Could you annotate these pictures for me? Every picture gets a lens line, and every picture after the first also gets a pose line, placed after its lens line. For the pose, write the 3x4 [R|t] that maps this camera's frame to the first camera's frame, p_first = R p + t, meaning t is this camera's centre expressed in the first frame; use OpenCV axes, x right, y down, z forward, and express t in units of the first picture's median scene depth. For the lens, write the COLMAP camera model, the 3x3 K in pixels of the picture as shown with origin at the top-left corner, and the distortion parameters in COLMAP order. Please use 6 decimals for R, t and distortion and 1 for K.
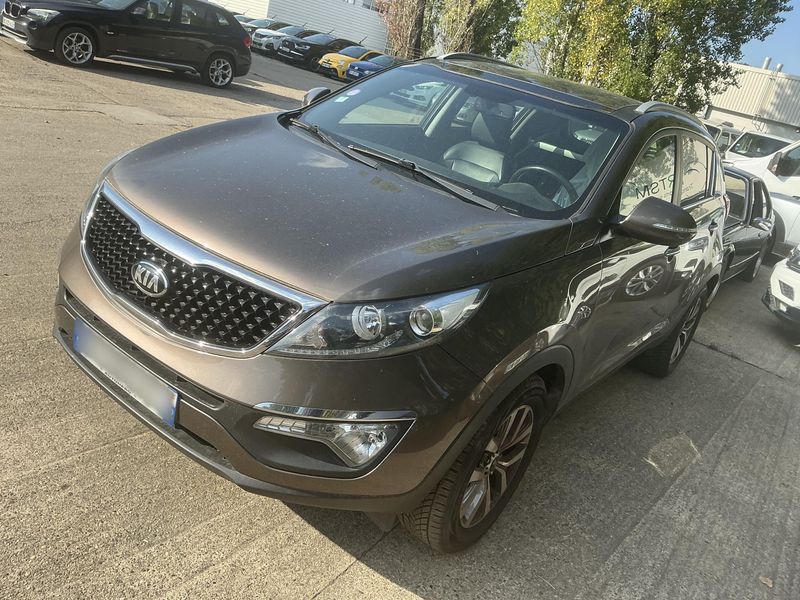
lens RADIAL K [[641.2, 0, 400.0], [0, 641.2, 300.0], [0, 0, 1]] dist [0.018289, -0.053034]
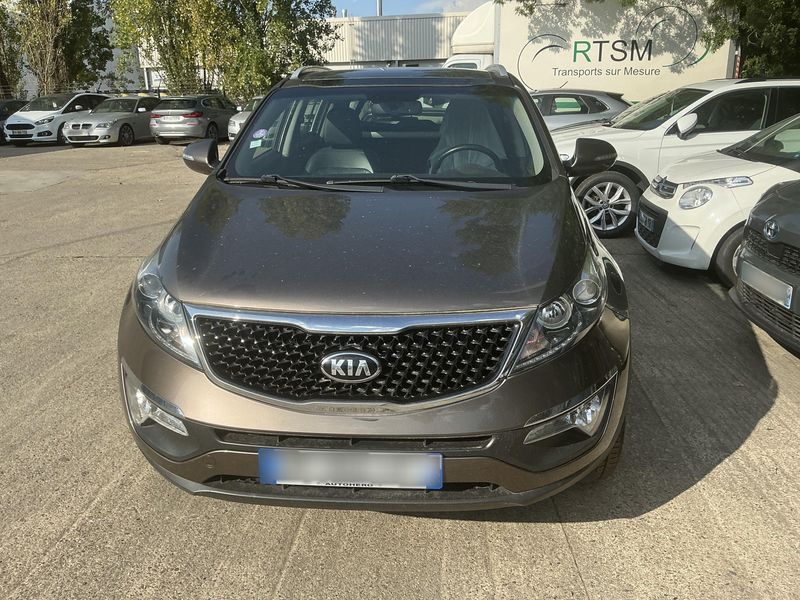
lens RADIAL K [[641.2, 0, 400.0], [0, 641.2, 300.0], [0, 0, 1]] dist [0.018289, -0.053034]
pose [[0.819361, -0.401563, 0.409139, -0.448251], [0.394525, 0.912776, 0.105780, -0.129353], [-0.415929, 0.074743, 0.906320, 0.065754]]
